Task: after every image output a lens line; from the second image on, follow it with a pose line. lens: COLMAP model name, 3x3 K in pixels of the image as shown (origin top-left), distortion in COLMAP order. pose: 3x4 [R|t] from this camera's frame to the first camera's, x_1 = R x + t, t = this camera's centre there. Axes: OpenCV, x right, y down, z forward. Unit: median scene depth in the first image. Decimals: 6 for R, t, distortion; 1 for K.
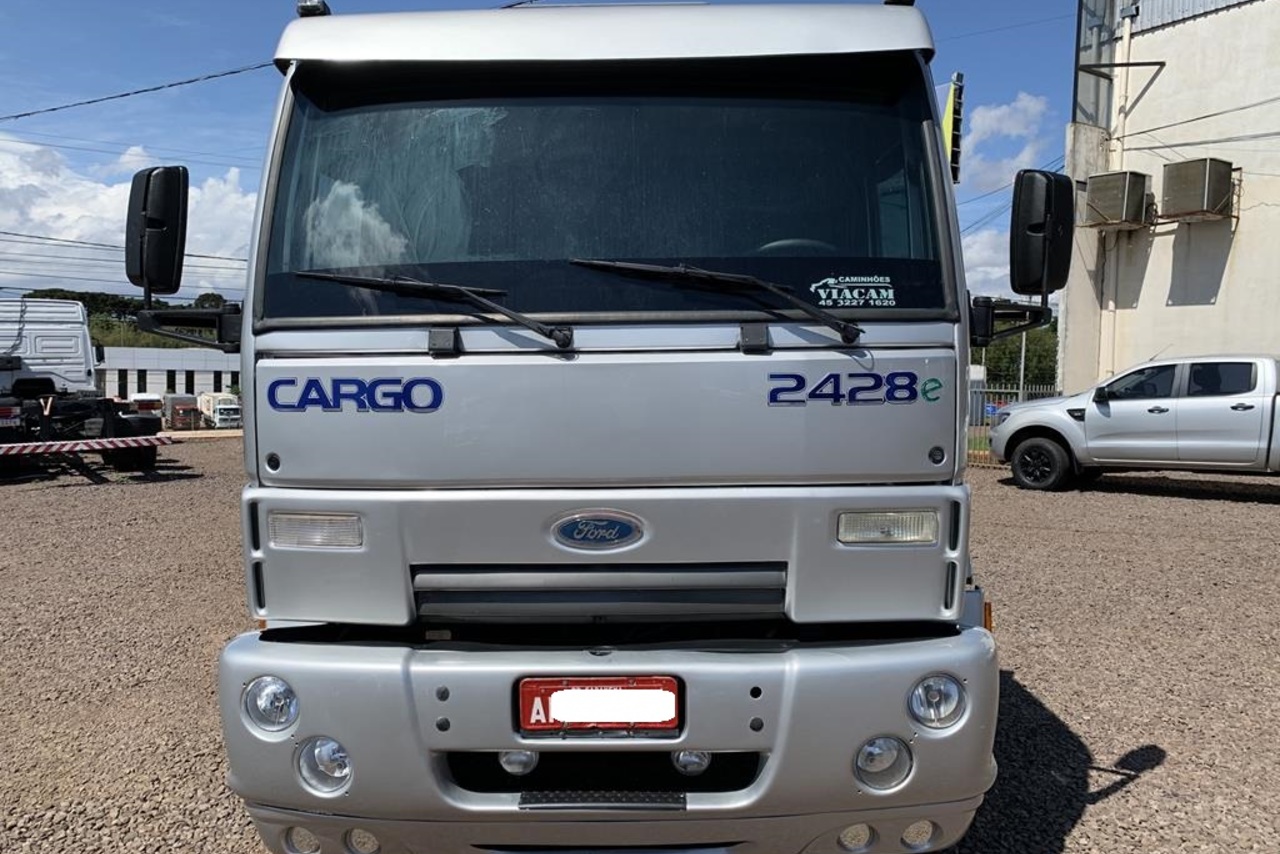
lens RADIAL K [[1002.8, 0, 640.0], [0, 1002.8, 427.0], [0, 0, 1]] dist [0.006120, 0.004531]
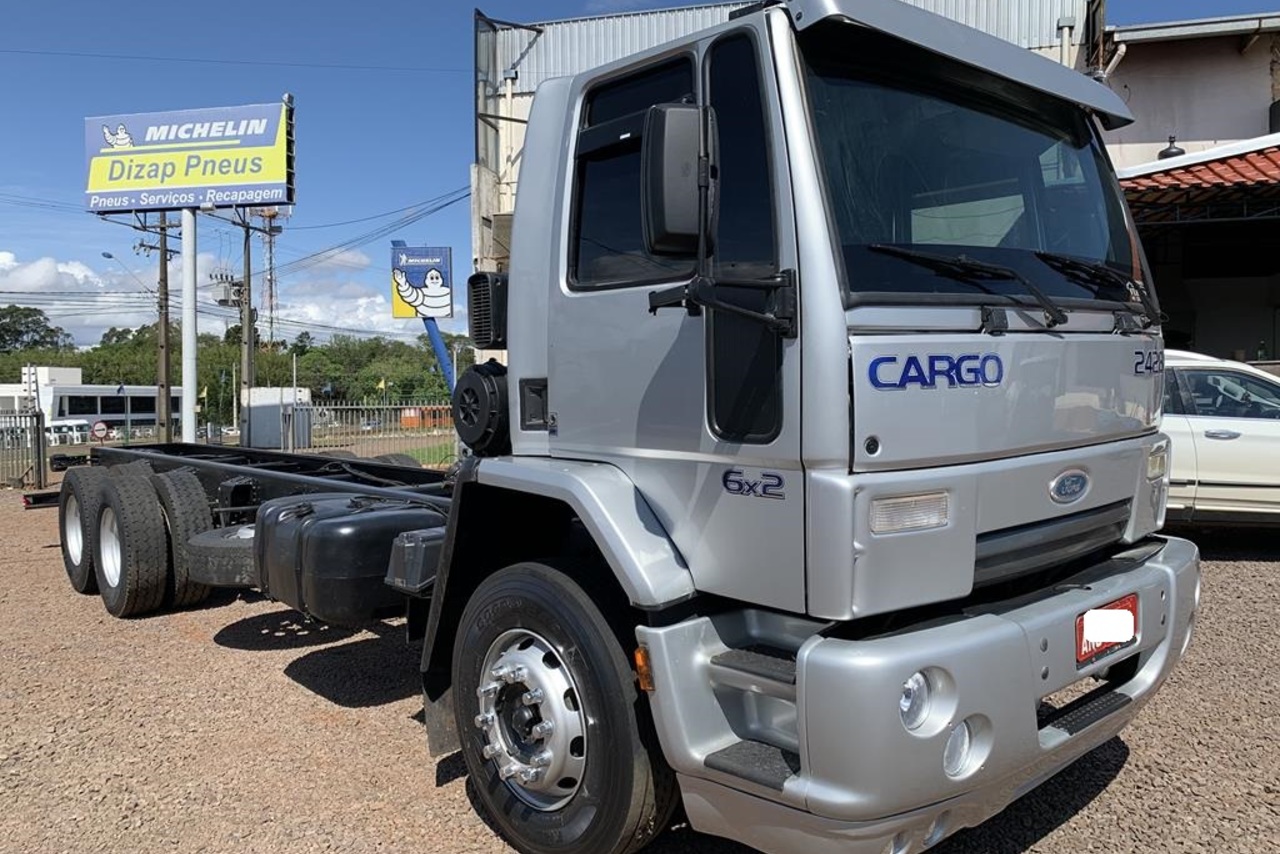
lens RADIAL K [[996.3, 0, 640.0], [0, 996.3, 427.0], [0, 0, 1]] dist [0.039335, -0.002257]
pose [[0.724663, -0.046384, 0.687541, -0.213596], [0.065212, 0.997870, -0.001414, 0.000952], [-0.686011, 0.045860, 0.726144, 0.086194]]
